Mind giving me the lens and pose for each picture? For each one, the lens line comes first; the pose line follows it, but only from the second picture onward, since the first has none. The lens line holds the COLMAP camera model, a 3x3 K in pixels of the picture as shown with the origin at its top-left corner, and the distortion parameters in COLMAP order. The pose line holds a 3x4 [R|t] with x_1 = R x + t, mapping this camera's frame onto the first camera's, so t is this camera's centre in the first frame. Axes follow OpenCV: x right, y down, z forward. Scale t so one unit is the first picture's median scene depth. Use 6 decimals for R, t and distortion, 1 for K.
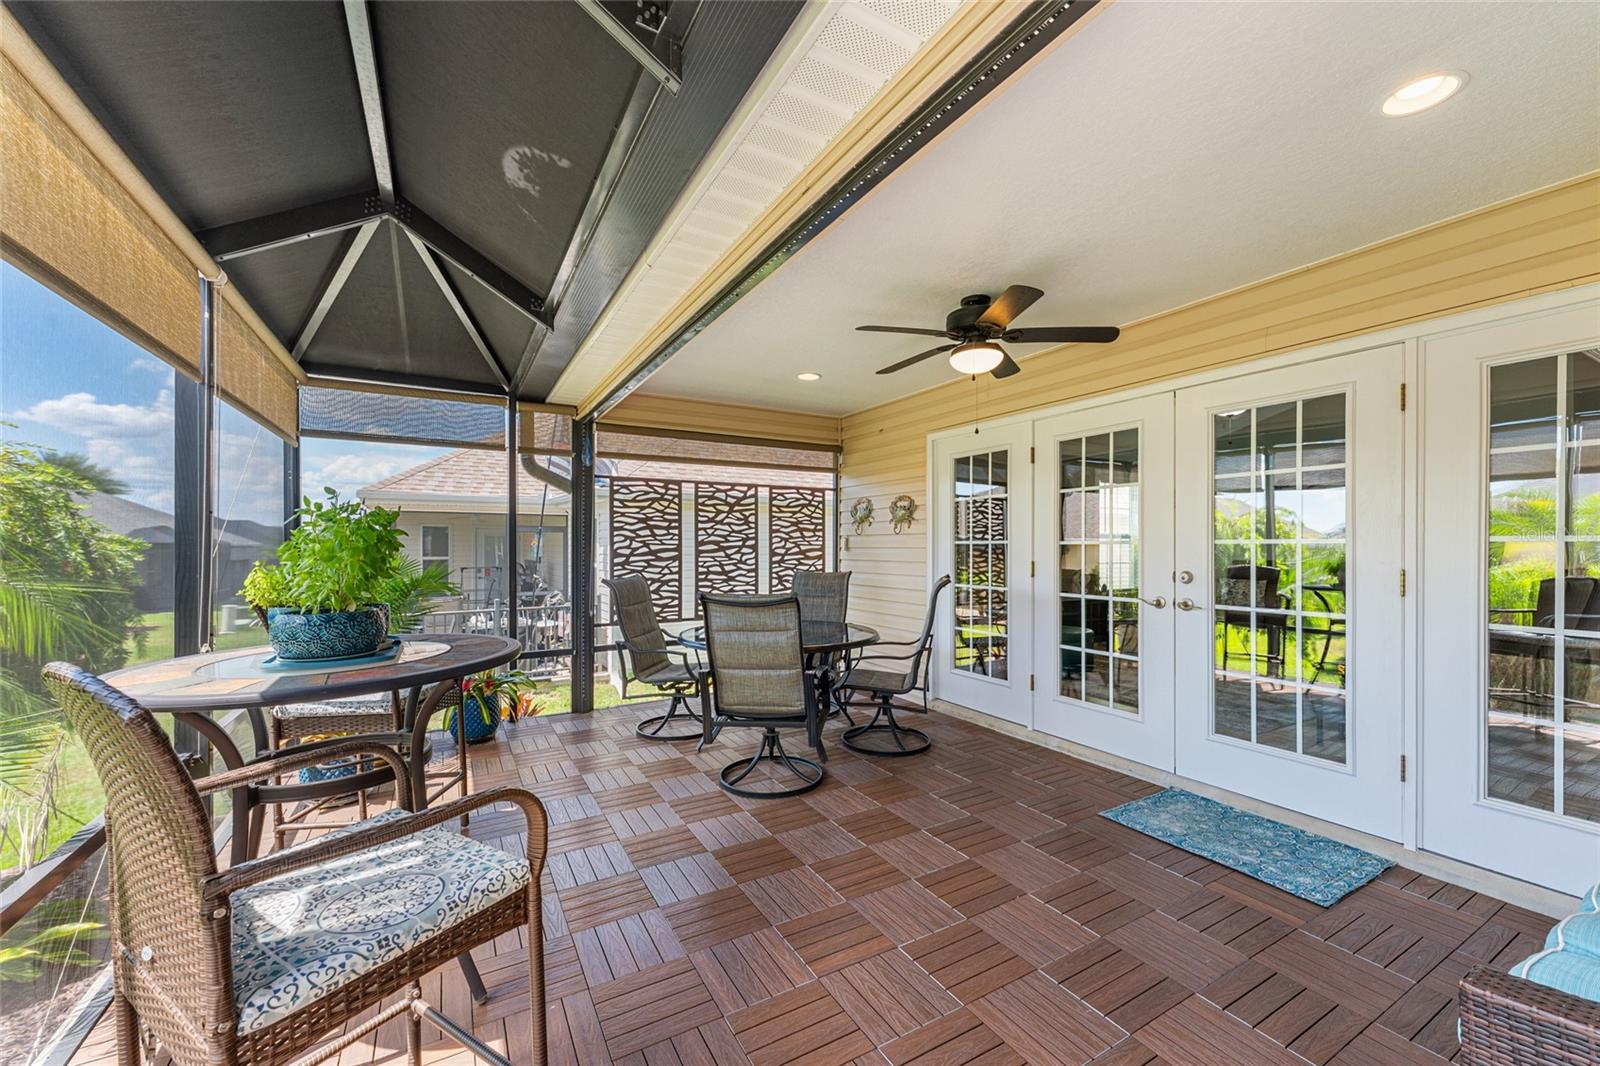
lens RADIAL K [[619.5, 0, 795.3], [0, 619.5, 549.0], [0, 0, 1]] dist [0.000137, -0.000034]
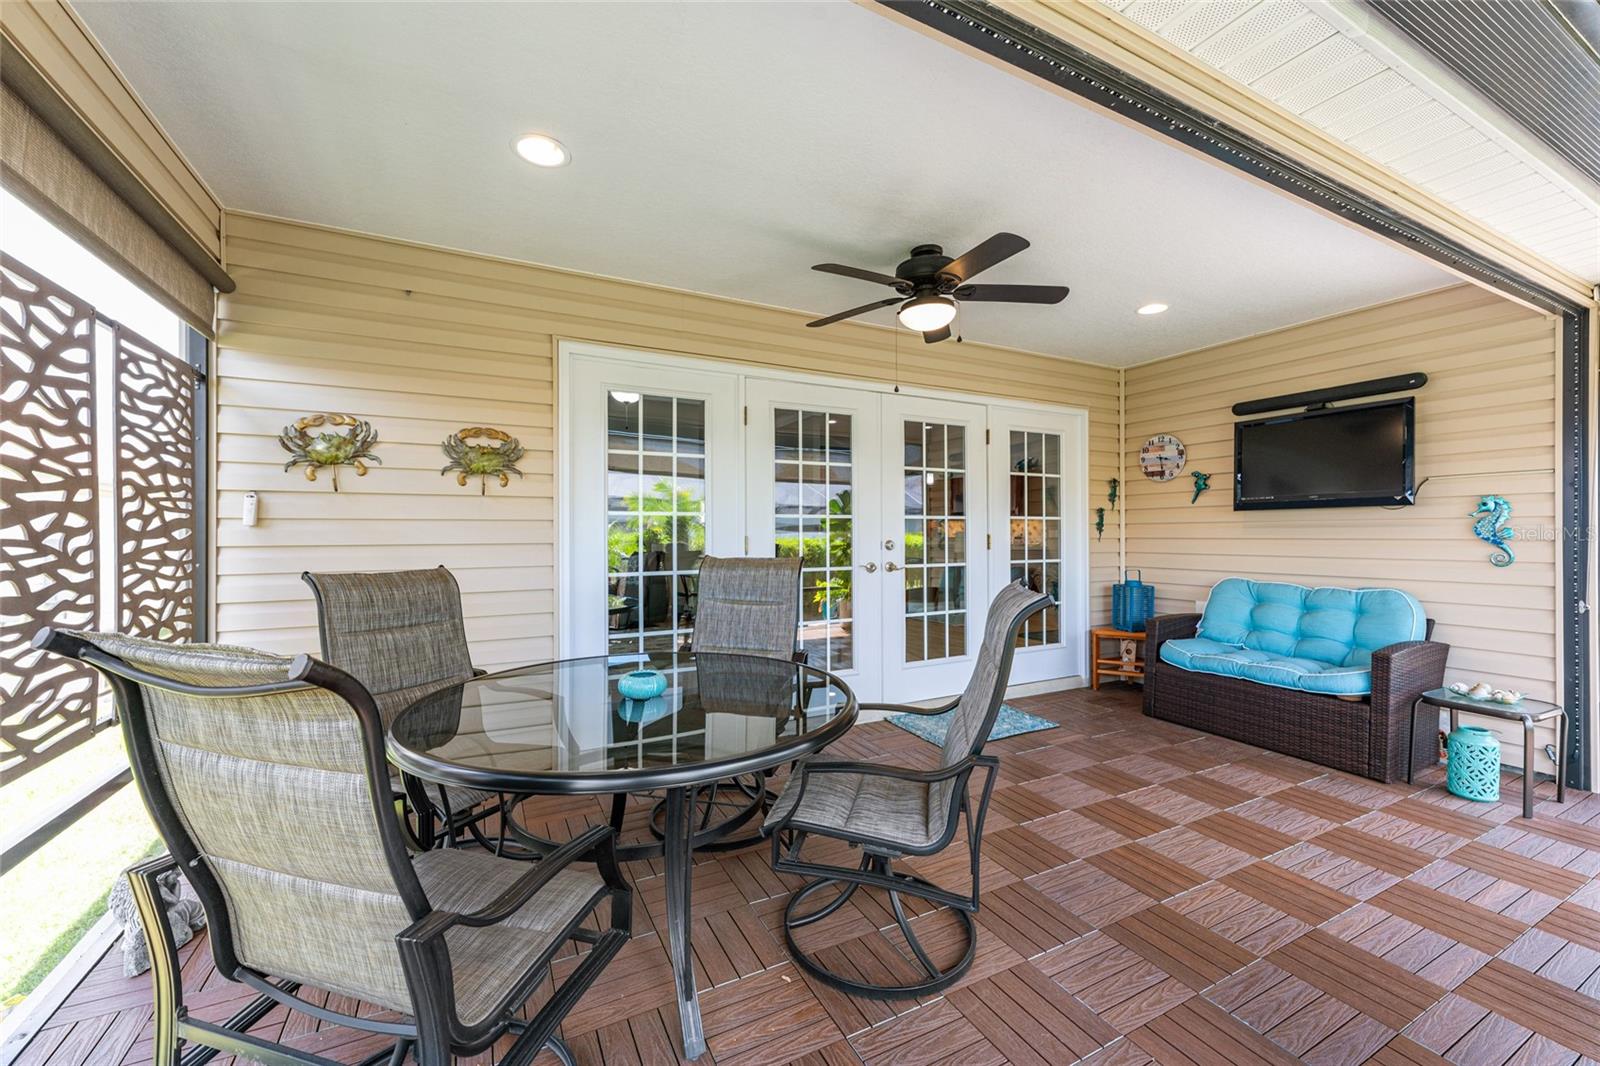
lens RADIAL K [[633.5, 0, 803.2], [0, 633.5, 532.1], [0, 0, 1]] dist [0.000425, -0.000056]
pose [[0.037021, -0.002846, 0.999310, -0.376010], [0.005690, 0.999980, 0.002637, 0.009166], [-0.999298, 0.005588, 0.037036, 0.652457]]
